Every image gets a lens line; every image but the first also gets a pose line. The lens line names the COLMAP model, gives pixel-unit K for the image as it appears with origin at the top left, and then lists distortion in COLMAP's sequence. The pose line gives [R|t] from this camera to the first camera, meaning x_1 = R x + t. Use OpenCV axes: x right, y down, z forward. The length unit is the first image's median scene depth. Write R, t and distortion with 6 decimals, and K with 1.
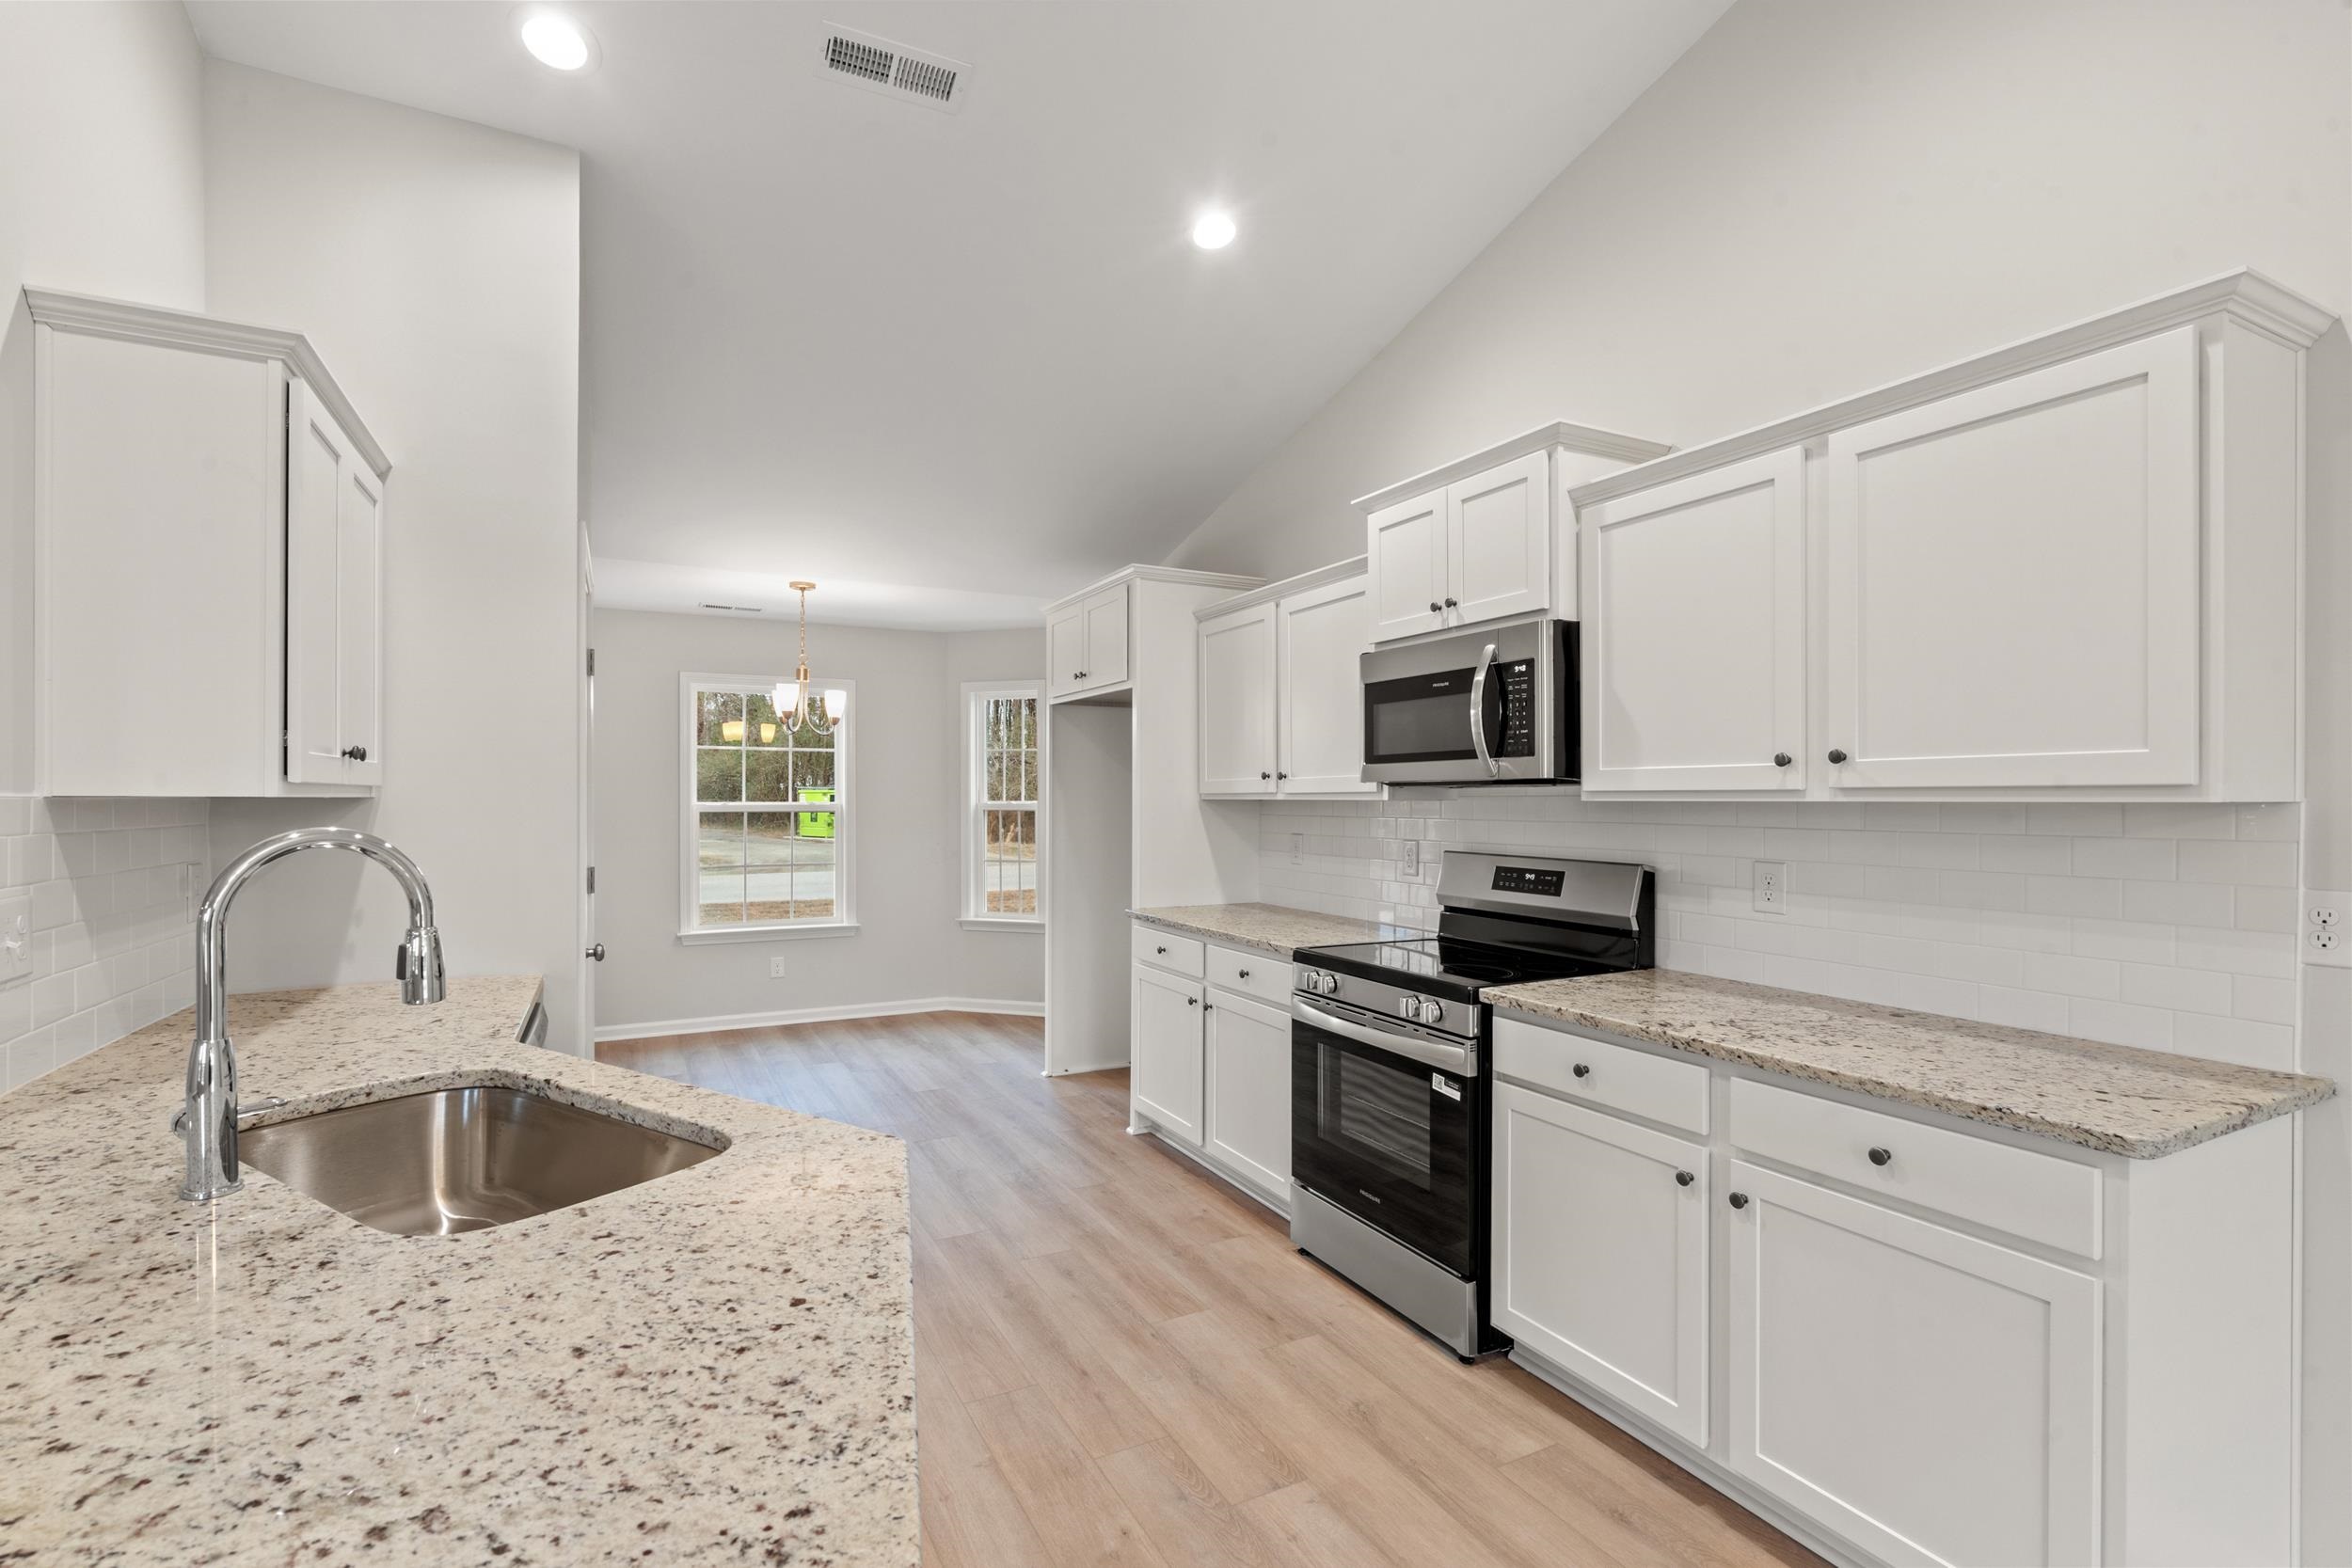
lens RADIAL K [[1050.5, 0, 1167.5], [0, 1050.5, 793.1], [0, 0, 1]] dist [-0.019867, 0.009596]
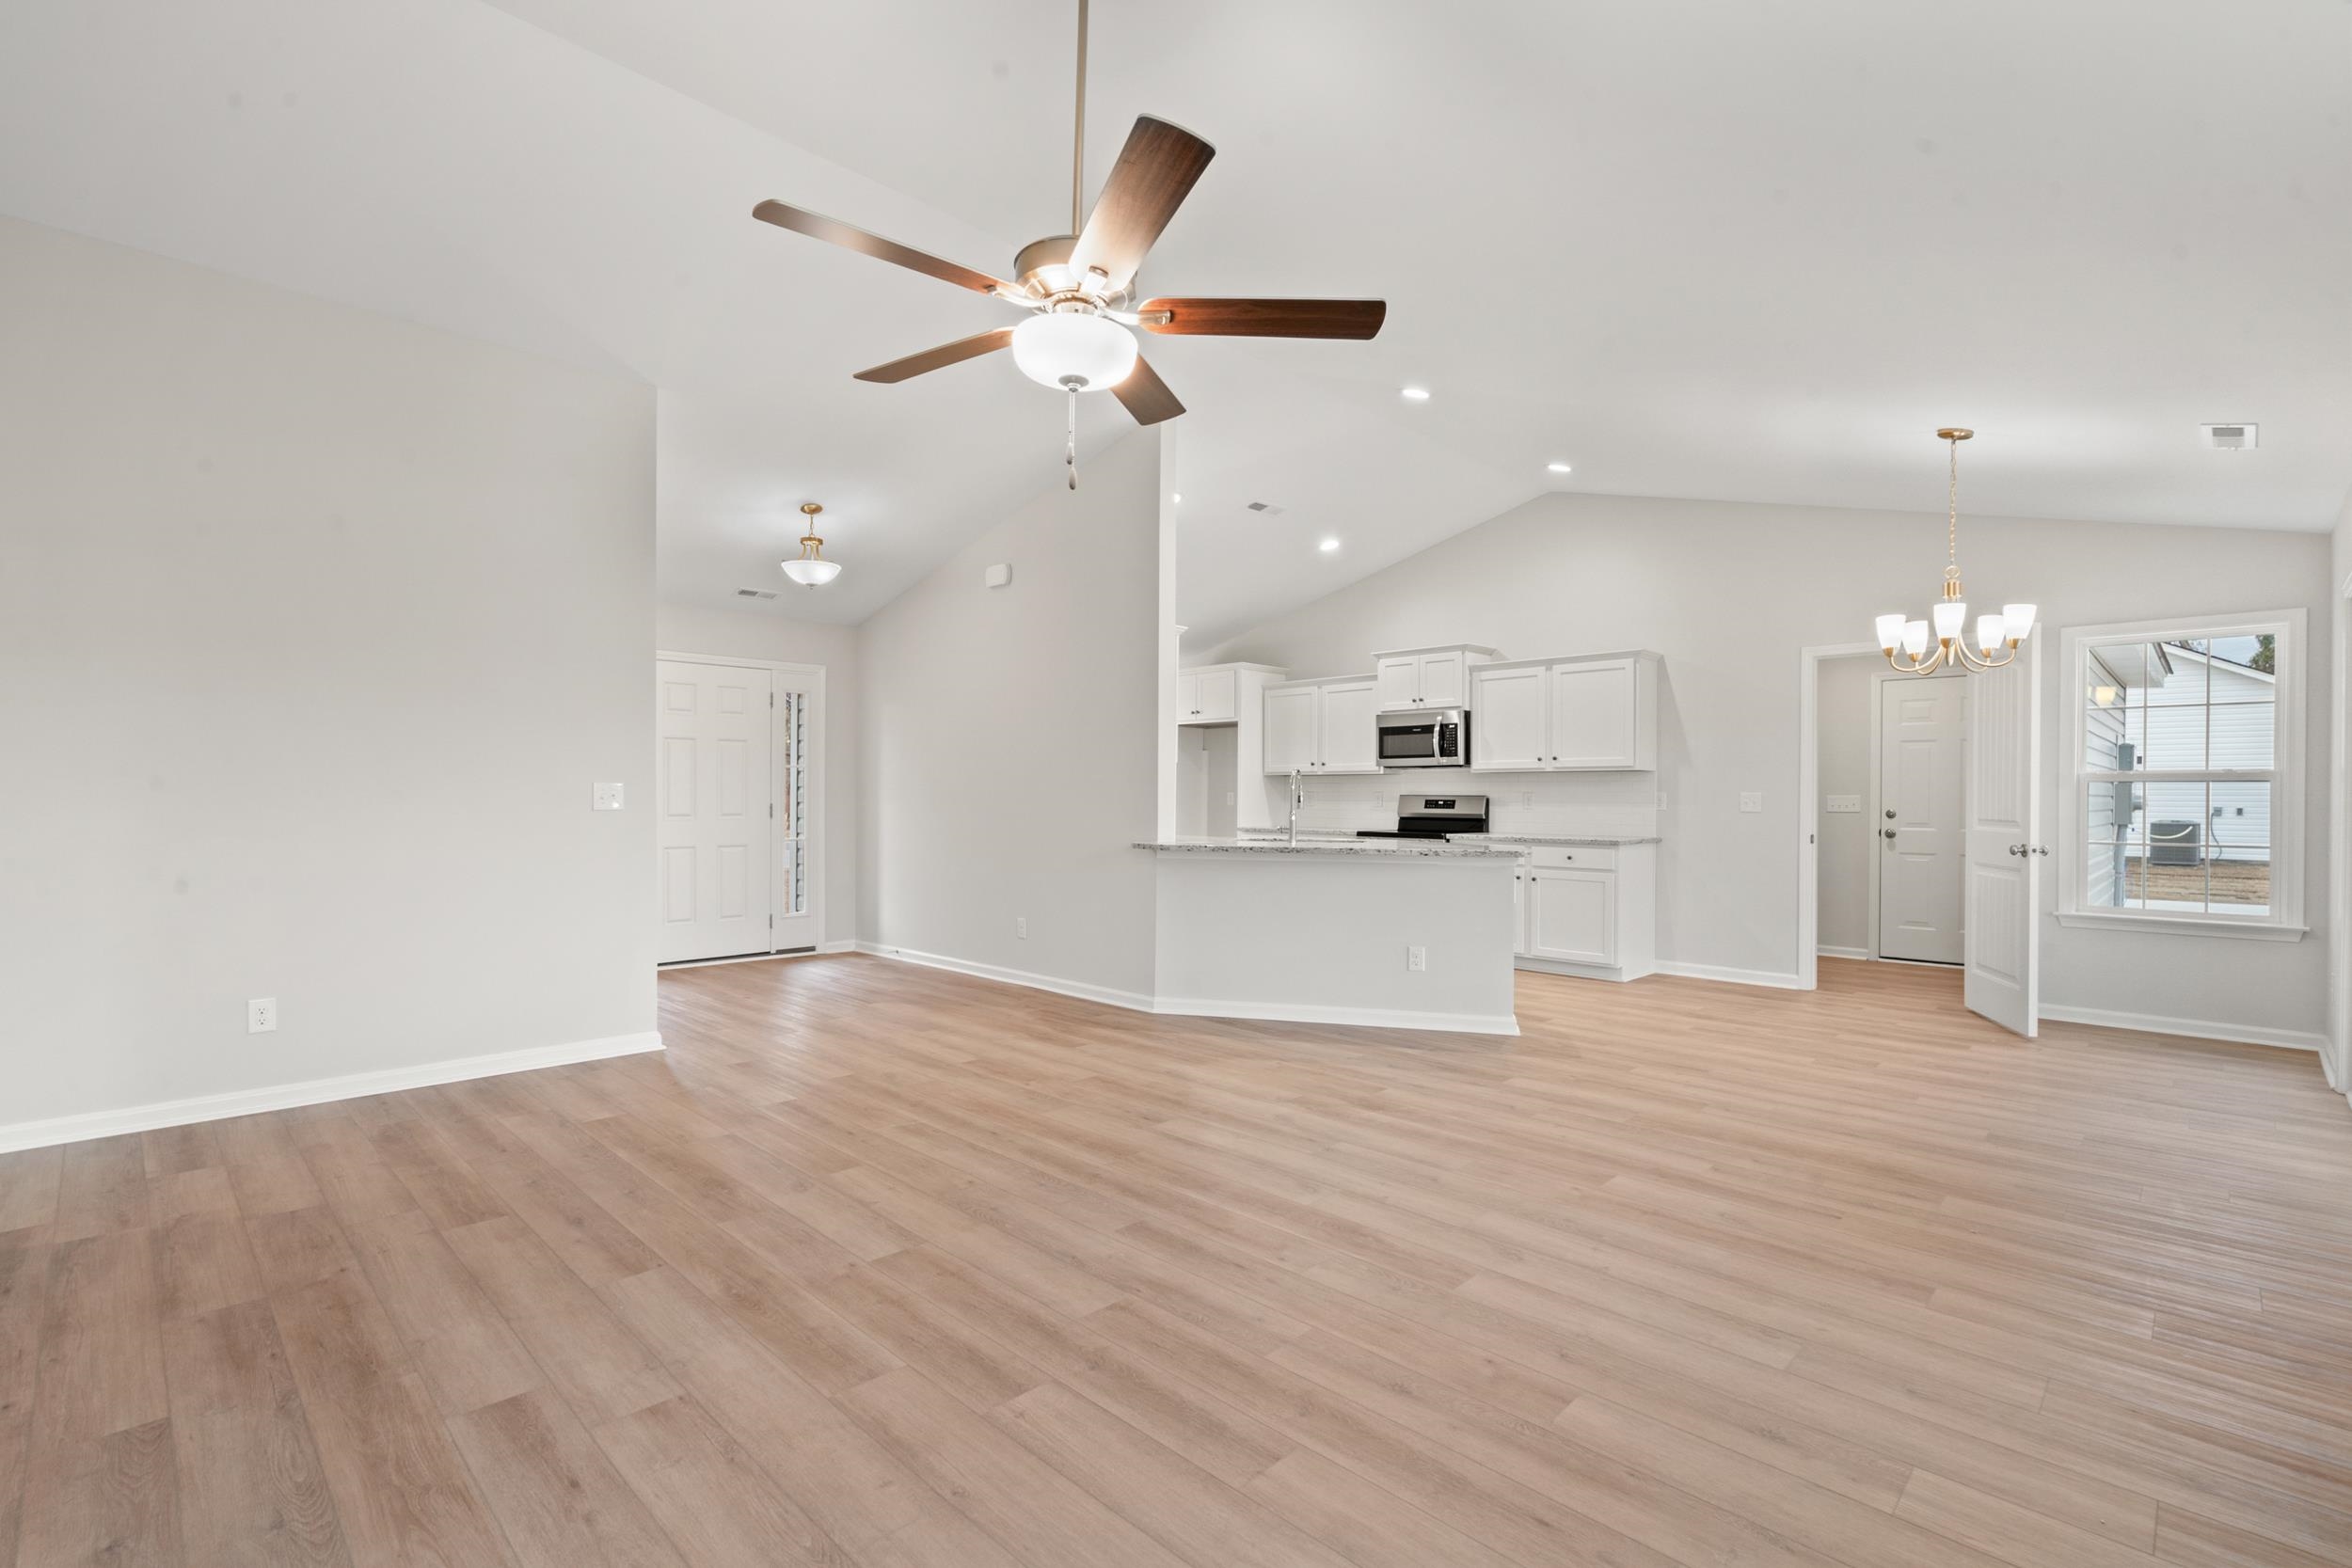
lens RADIAL K [[1050.5, 0, 1167.5], [0, 1050.5, 793.1], [0, 0, 1]] dist [-0.019867, 0.009596]
pose [[0.952575, 0.004877, 0.304266, -1.250630], [-0.005249, 0.999986, 0.000406, 0.065787], [-0.304260, -0.001984, 0.952587, -1.469279]]
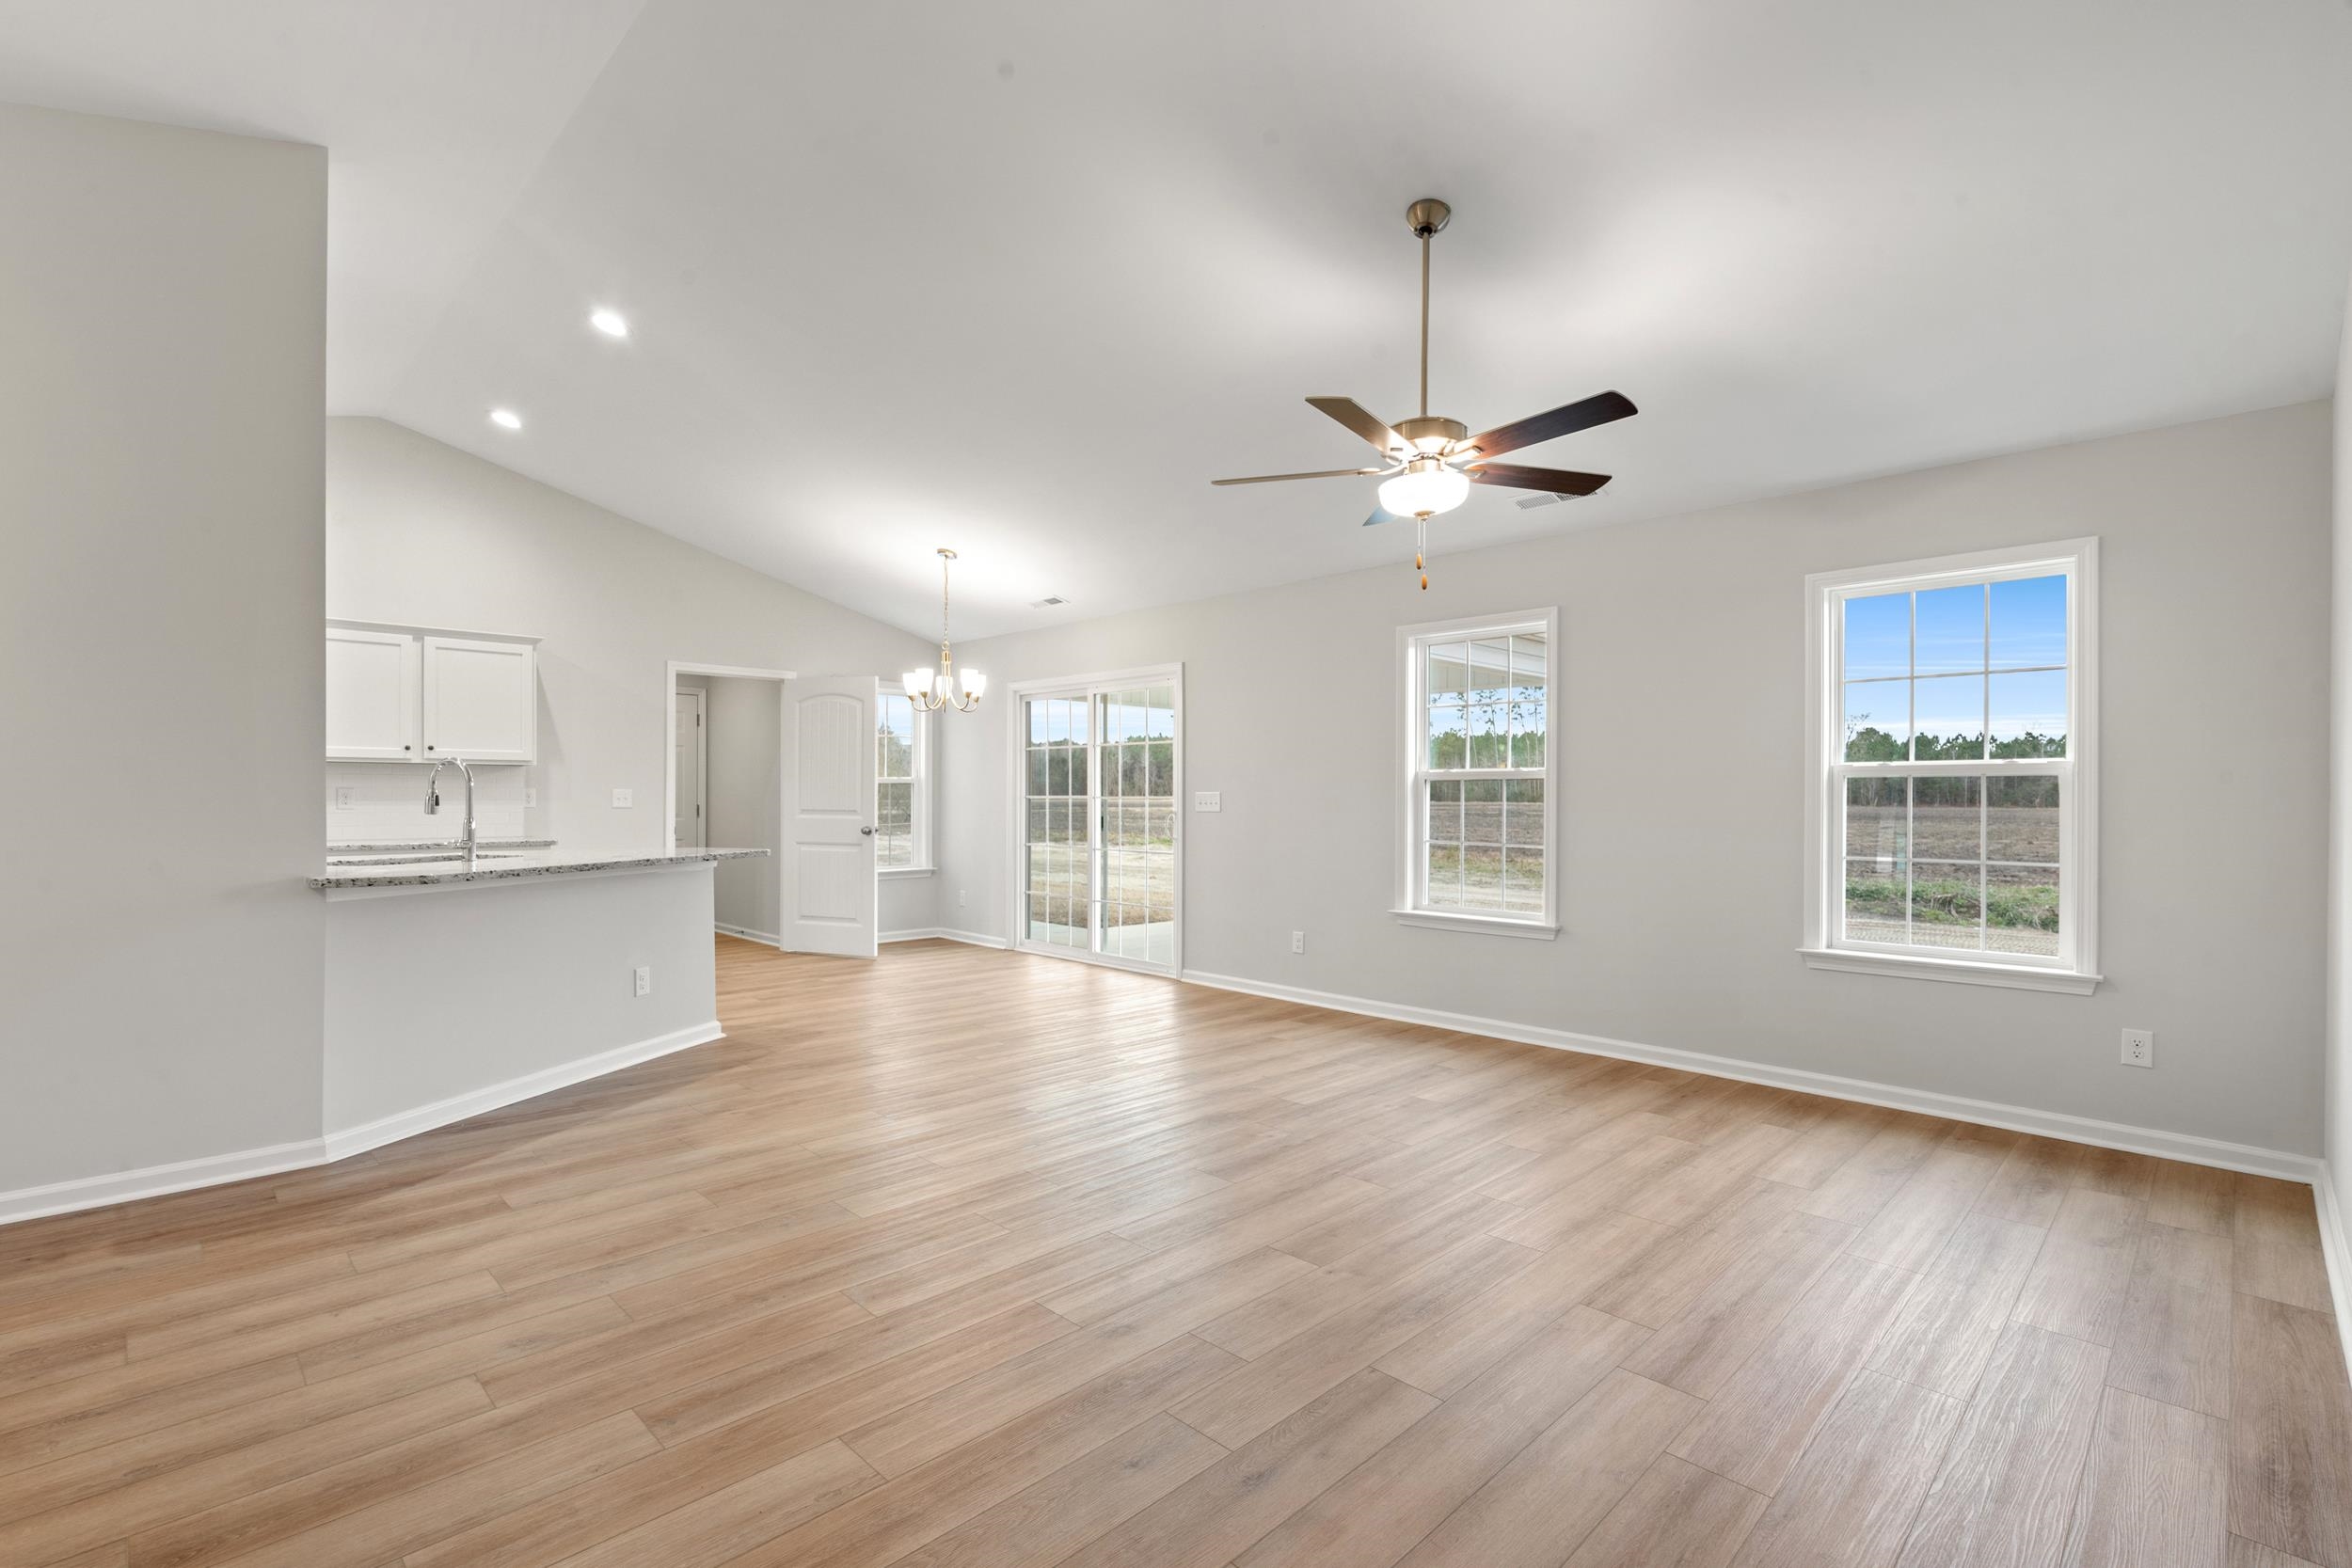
lens RADIAL K [[1050.5, 0, 1167.5], [0, 1050.5, 793.1], [0, 0, 1]] dist [-0.019867, 0.009596]
pose [[-0.277736, -0.002043, 0.960655, -2.065205], [-0.007014, 0.999975, 0.000099, 0.058688], [-0.960632, -0.006710, -0.277744, -0.141880]]
